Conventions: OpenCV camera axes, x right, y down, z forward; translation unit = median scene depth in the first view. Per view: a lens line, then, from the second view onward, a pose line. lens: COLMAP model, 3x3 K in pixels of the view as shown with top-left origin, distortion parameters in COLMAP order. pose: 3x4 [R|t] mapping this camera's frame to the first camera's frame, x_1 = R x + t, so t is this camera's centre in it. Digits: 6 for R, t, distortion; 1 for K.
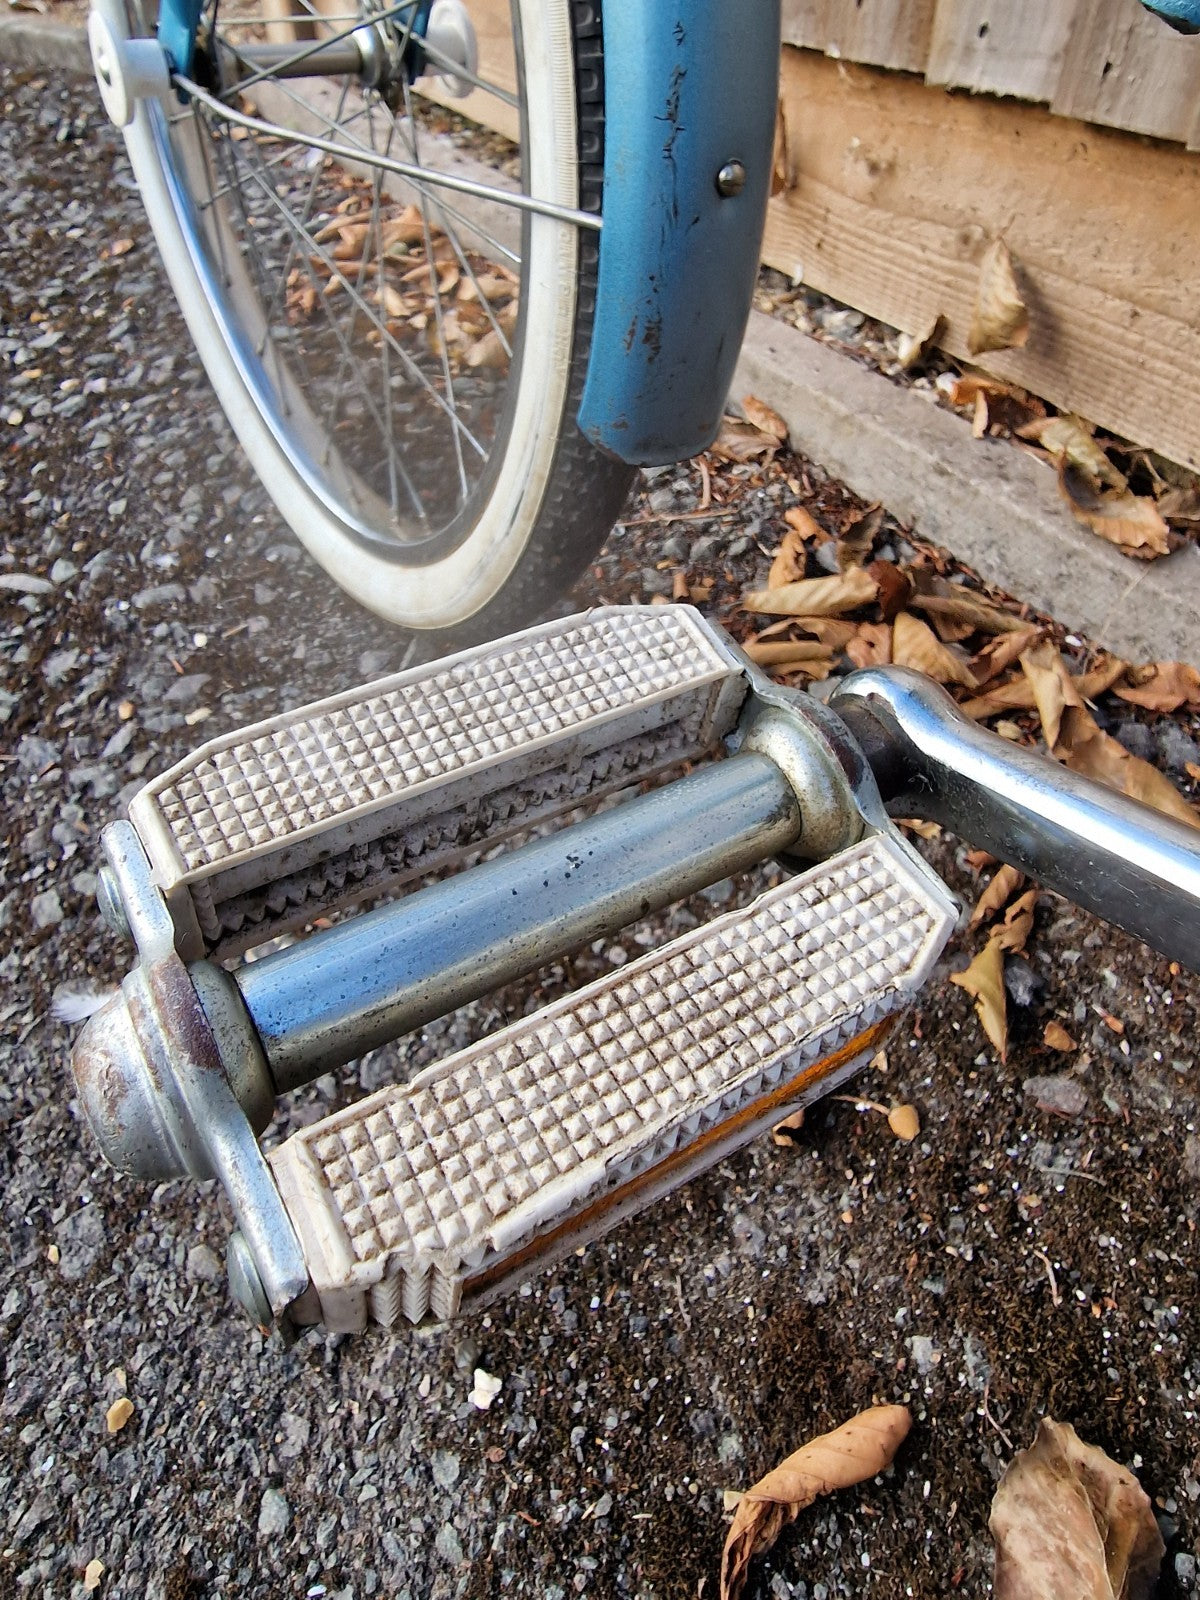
lens RADIAL K [[1071.8, 0, 620.6], [0, 1071.8, 676.1], [0, 0, 1]] dist [0.073878, -0.071979]
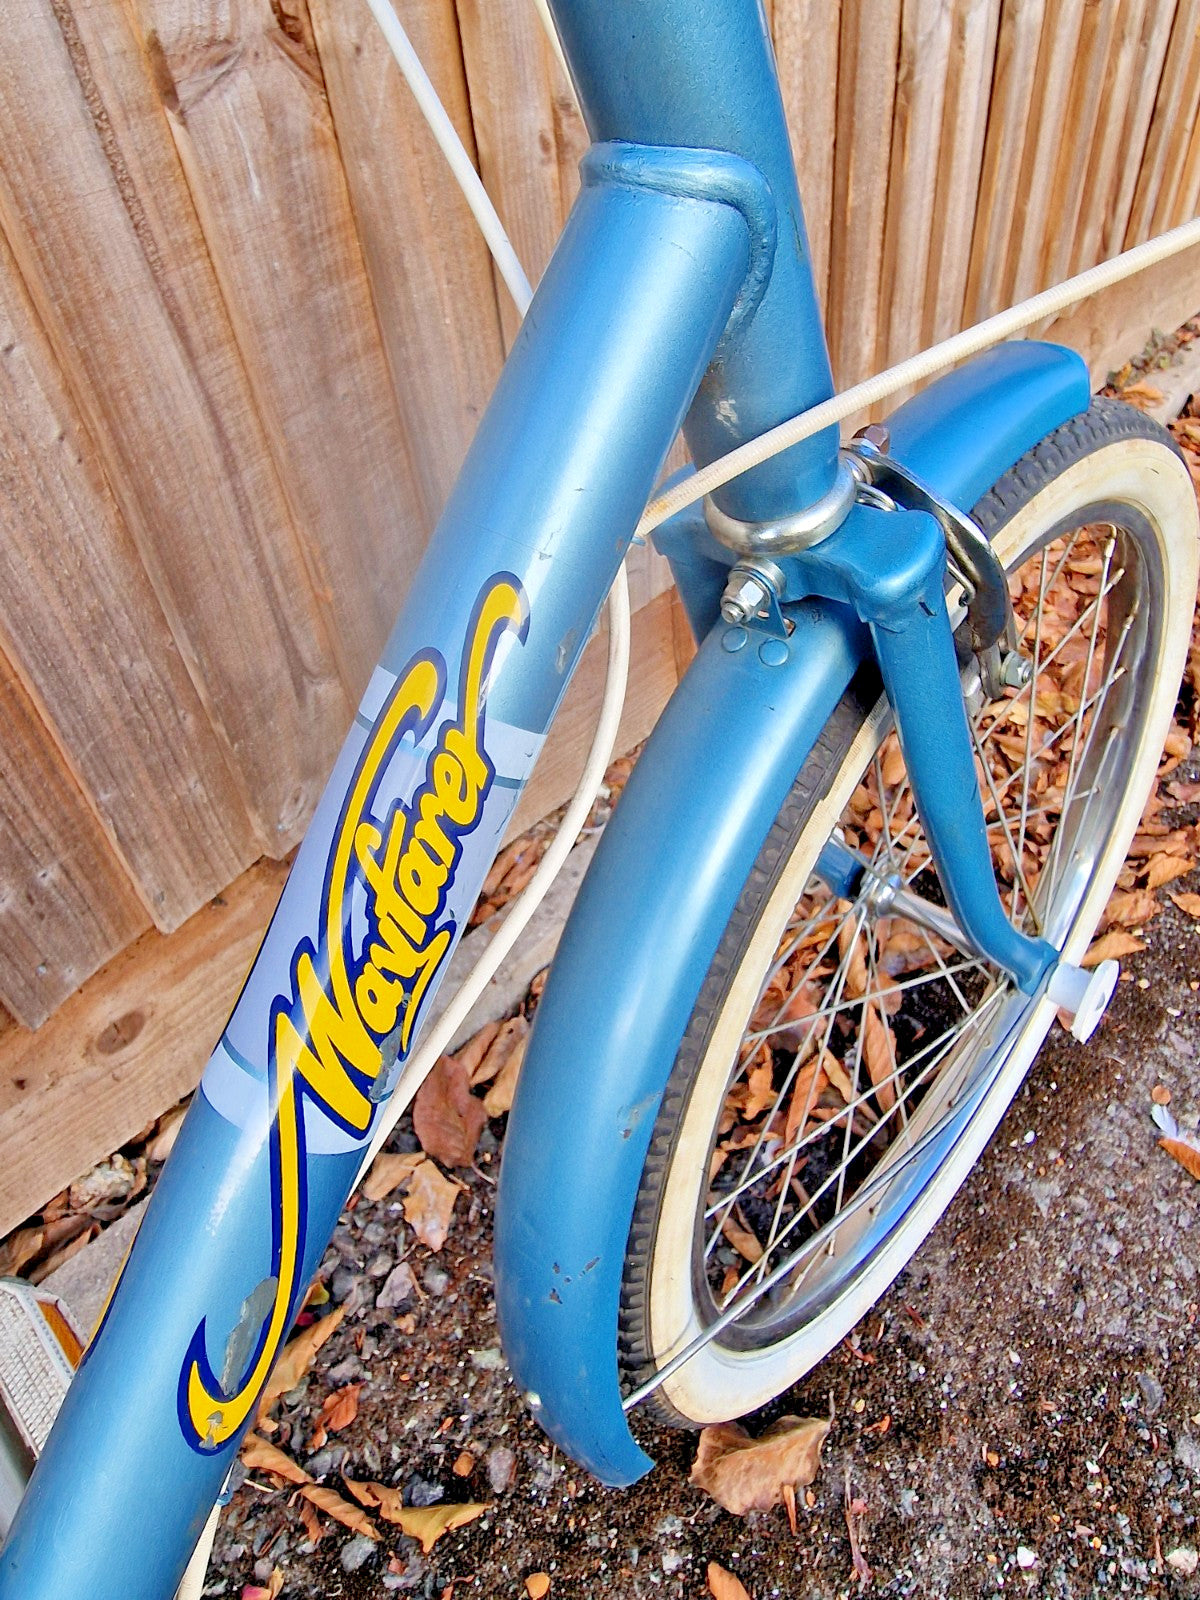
lens RADIAL K [[1071.8, 0, 631.4], [0, 1071.8, 700.3], [0, 0, 1]] dist [0.073878, -0.071979]
pose [[-0.245844, -0.596673, 0.763900, -0.139011], [0.685604, 0.450060, 0.572183, -0.666311], [-0.685207, 0.664400, 0.298437, -0.245318]]
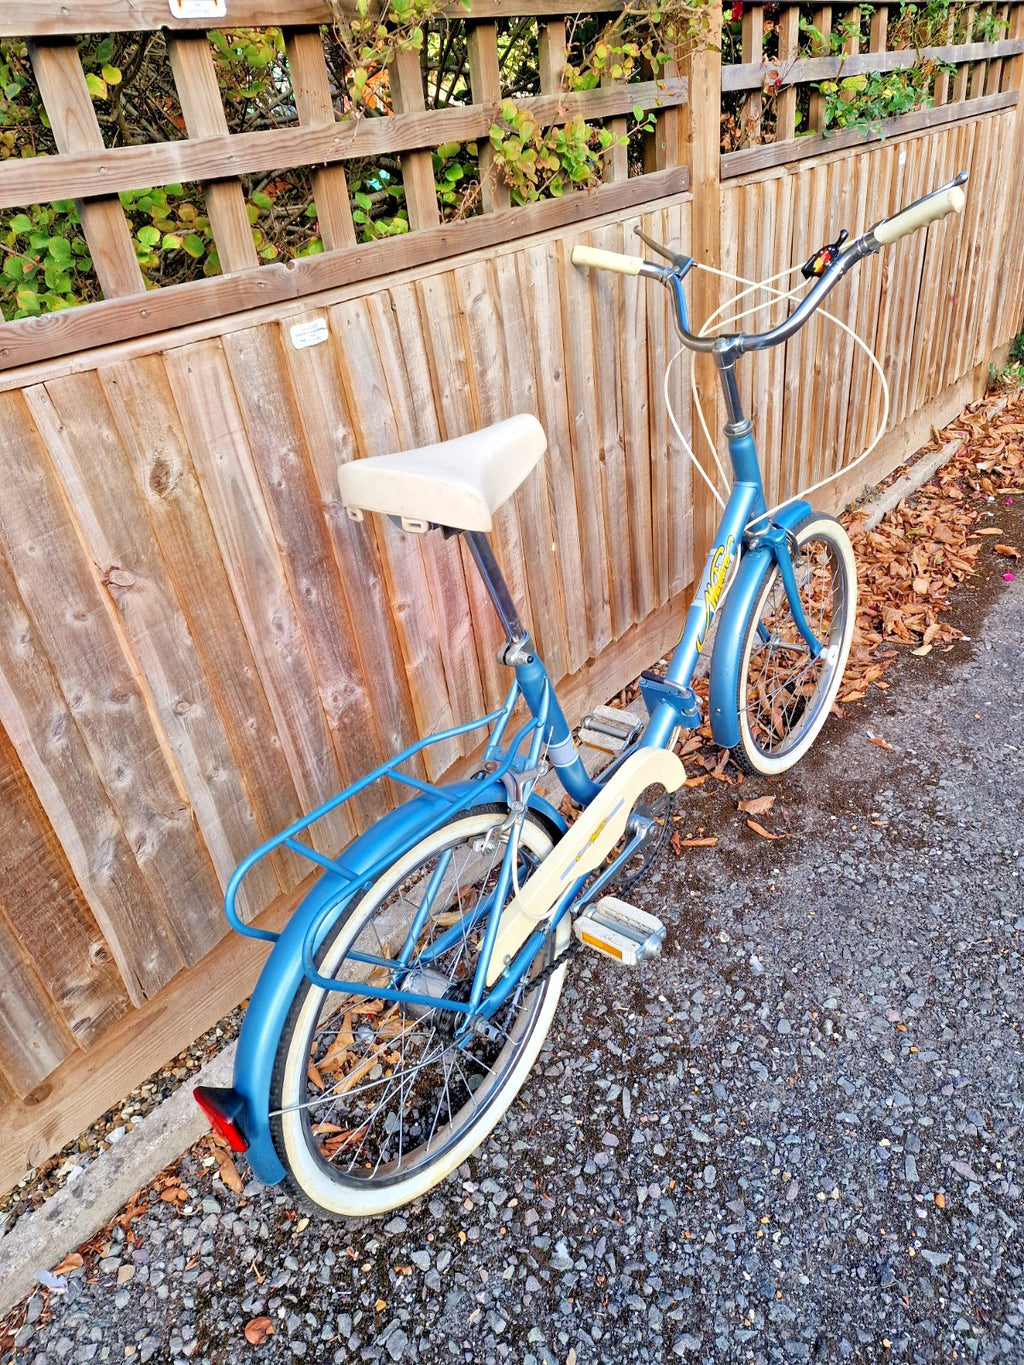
lens RADIAL K [[914.4, 0, 519.5], [0, 914.4, 663.3], [0, 0, 1]] dist [0.073878, -0.071979]
pose [[-0.280521, -0.466010, 0.839132, -2.217853], [0.709200, 0.488475, 0.508358, -2.238029], [-0.646795, 0.737717, 0.193467, 0.057542]]
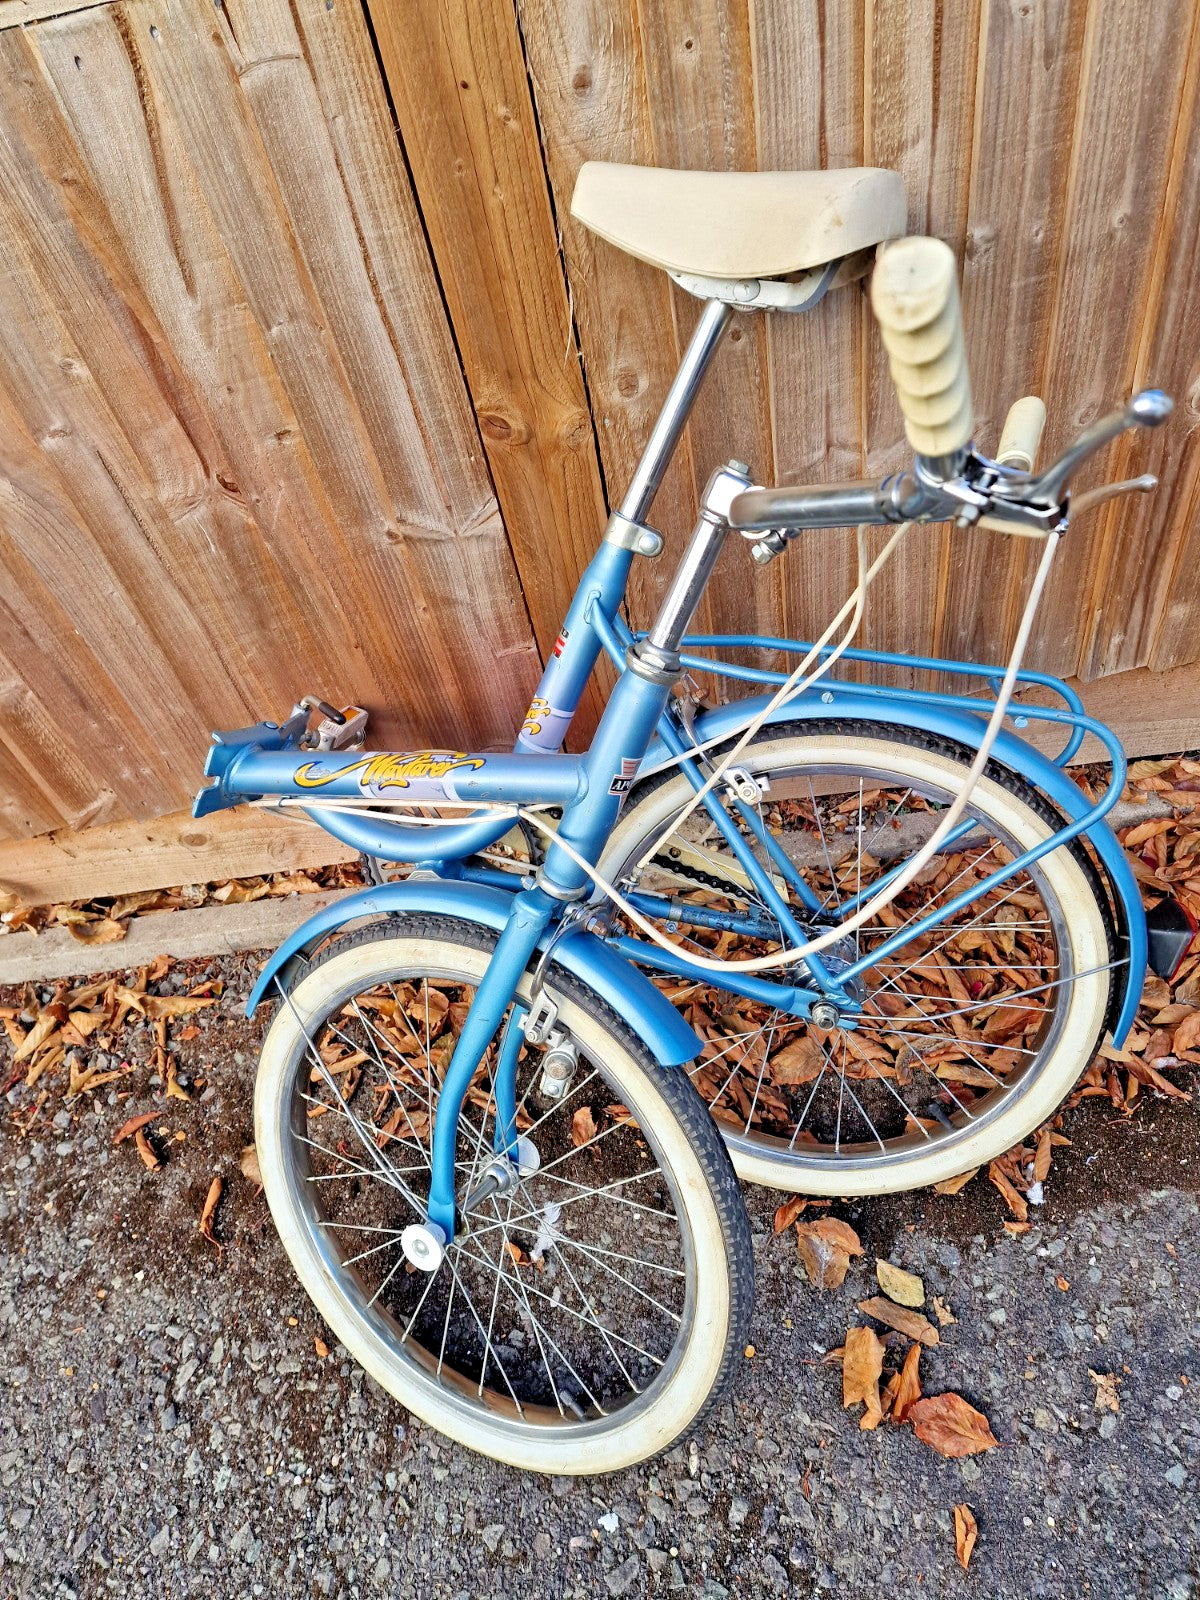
lens RADIAL K [[1071.8, 0, 585.8], [0, 1071.8, 804.3], [0, 0, 1]] dist [0.073878, -0.071979]
pose [[0.521327, -0.679929, 0.515669, -0.100432], [0.680934, 0.695668, 0.228858, -0.180403], [-0.514341, 0.231826, 0.825657, -2.074938]]
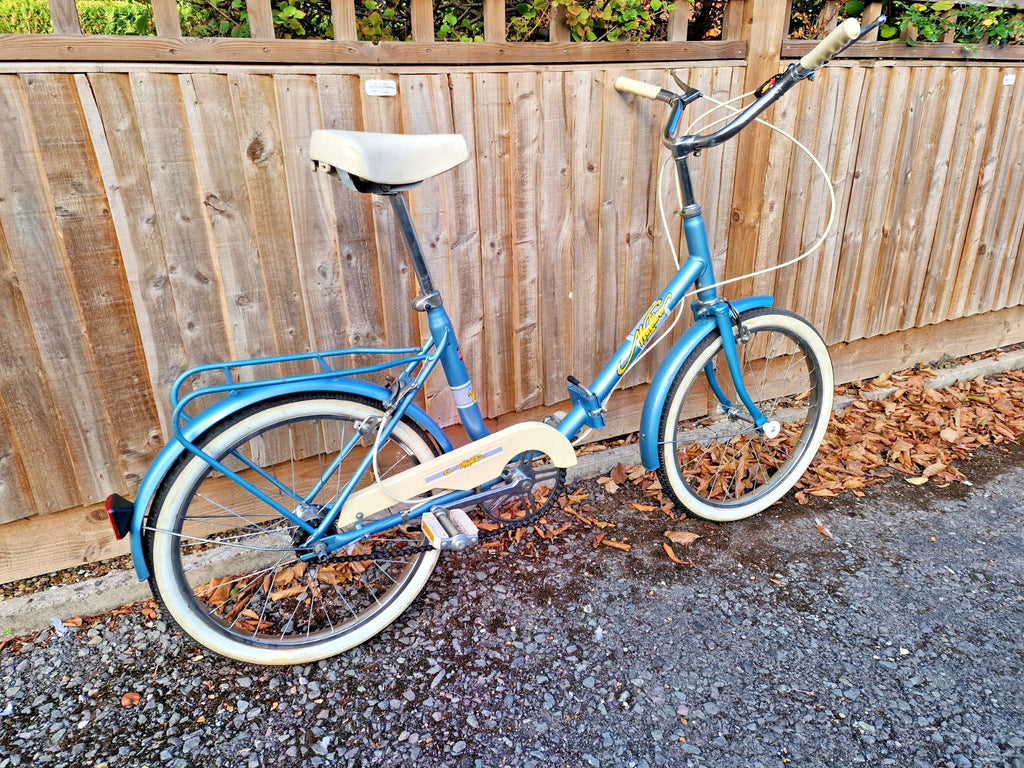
lens RADIAL K [[686.0, 0, 497.8], [0, 686.0, 377.9], [0, 0, 1]] dist [0.073878, -0.071979]
pose [[0.158333, -0.360662, 0.919159, -2.554469], [0.669176, 0.723702, 0.168697, -1.160334], [-0.726040, 0.588369, 0.355932, -0.396100]]
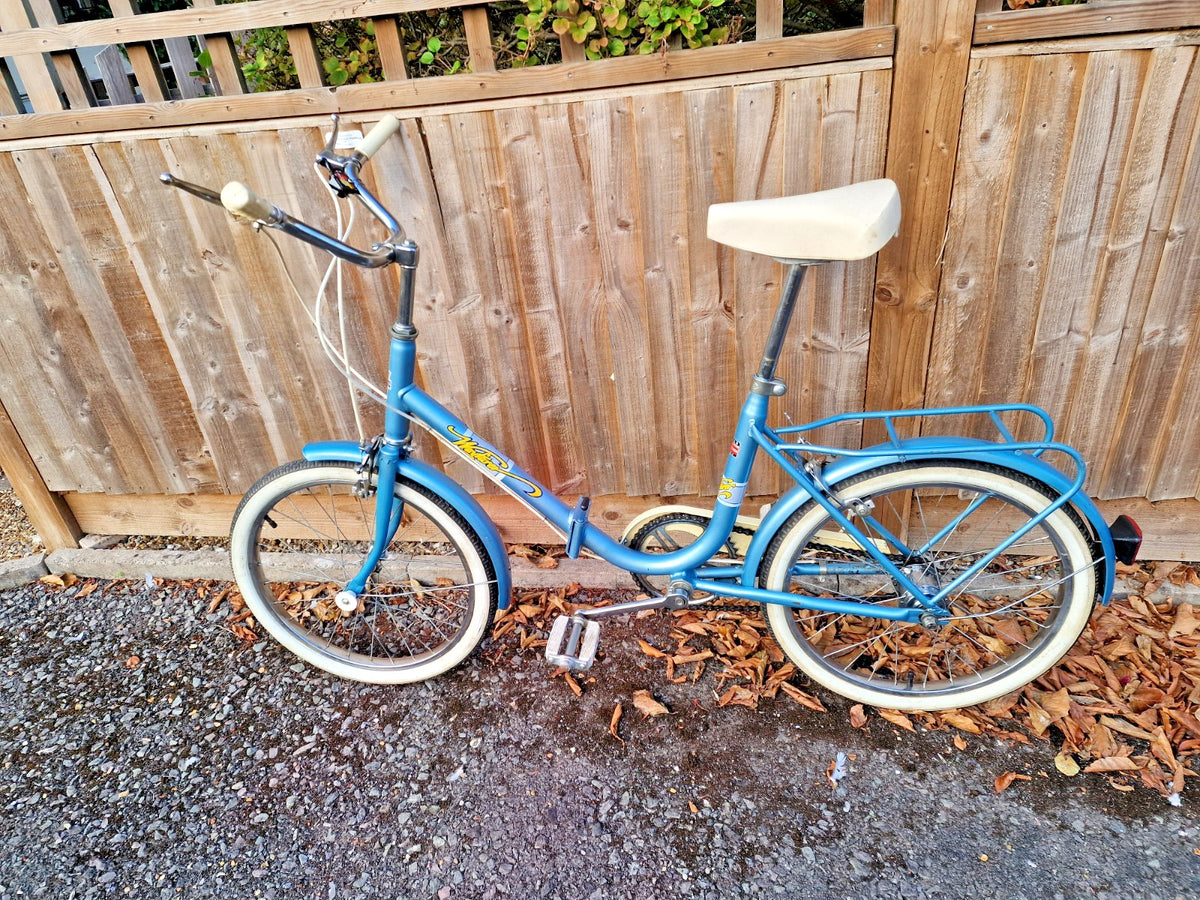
lens RADIAL K [[803.9, 0, 581.2], [0, 803.9, 454.6], [0, 0, 1]] dist [0.073878, -0.071979]
pose [[0.681912, -0.434749, 0.588208, -1.313478], [0.555587, 0.830918, -0.029957, -0.357968], [-0.475729, 0.347229, 0.808154, -2.096777]]
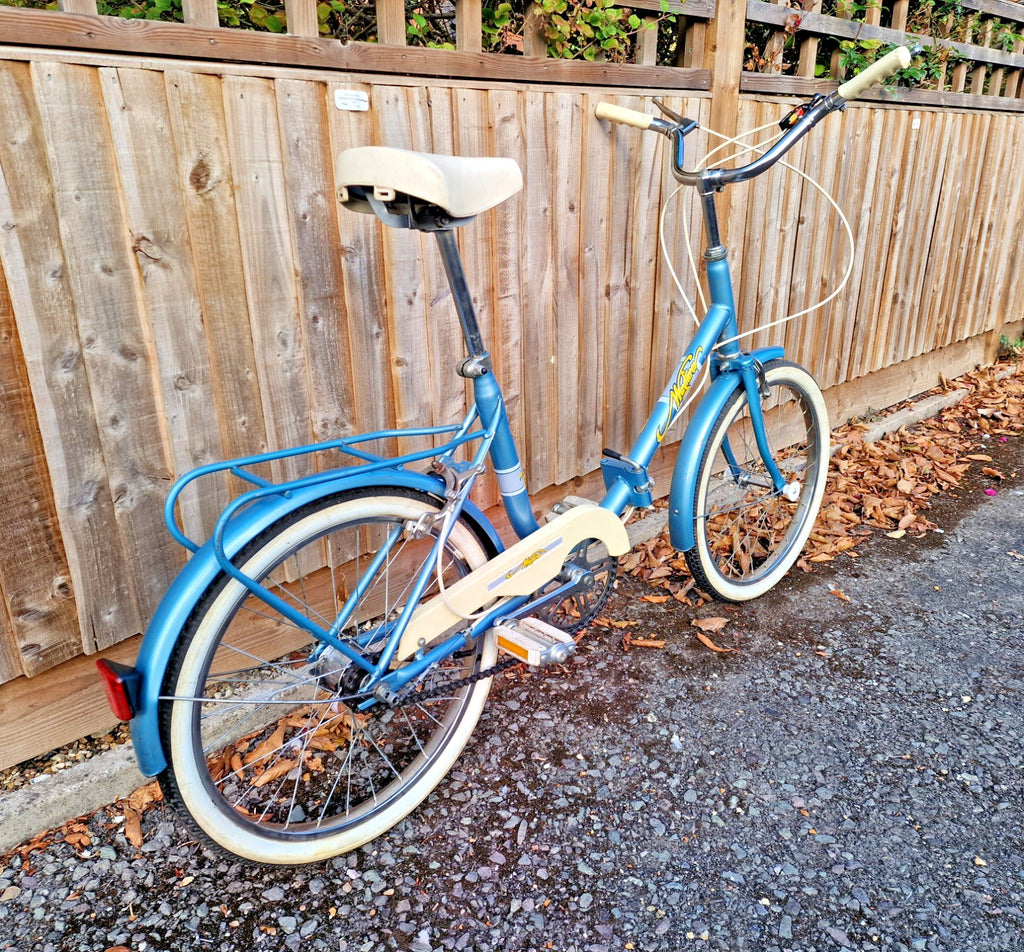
lens RADIAL K [[849.1, 0, 534.8], [0, 849.1, 469.6], [0, 0, 1]] dist [0.075182, -0.072361]
pose [[-0.170384, -0.343464, 0.923581, -2.627980], [0.650209, 0.665080, 0.367284, -1.683233], [-0.740404, 0.663100, 0.110004, 0.283079]]
